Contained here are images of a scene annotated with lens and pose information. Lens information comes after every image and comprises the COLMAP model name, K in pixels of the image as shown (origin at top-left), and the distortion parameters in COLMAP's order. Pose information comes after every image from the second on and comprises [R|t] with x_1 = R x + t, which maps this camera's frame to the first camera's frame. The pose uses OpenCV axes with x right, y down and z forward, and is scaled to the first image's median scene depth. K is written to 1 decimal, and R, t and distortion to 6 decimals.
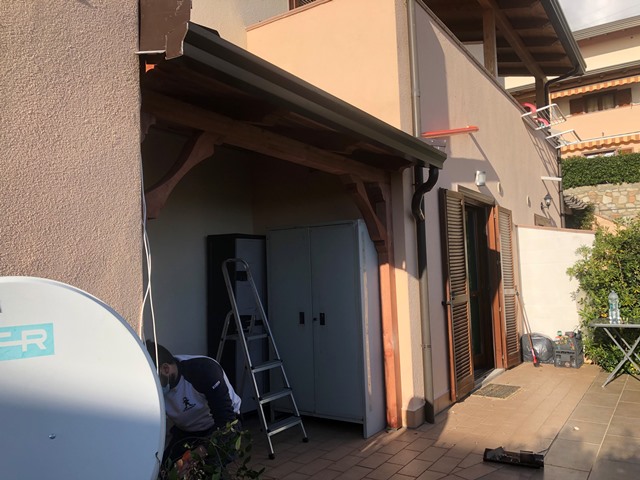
lens RADIAL K [[530.2, 0, 319.2], [0, 530.2, 241.9], [0, 0, 1]] dist [0.008971, -0.023114]
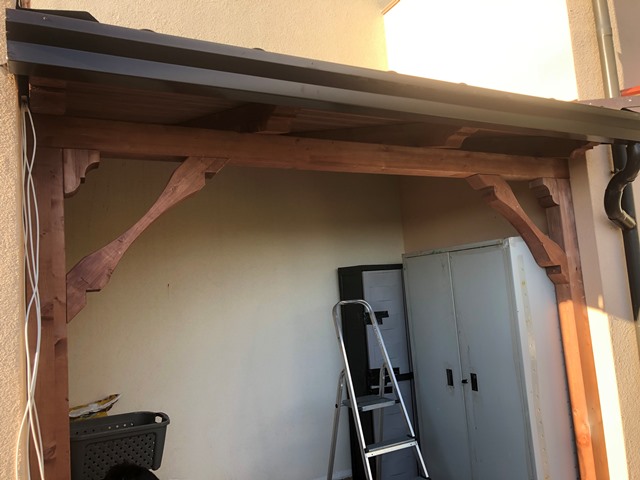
lens RADIAL K [[530.2, 0, 319.3], [0, 530.2, 237.1], [0, 0, 1]] dist [0.008971, -0.023114]
pose [[0.873453, -0.081161, -0.480097, 0.179723], [0.076148, 0.996647, -0.029947, -0.040465], [0.480917, -0.010401, 0.876704, 0.285777]]
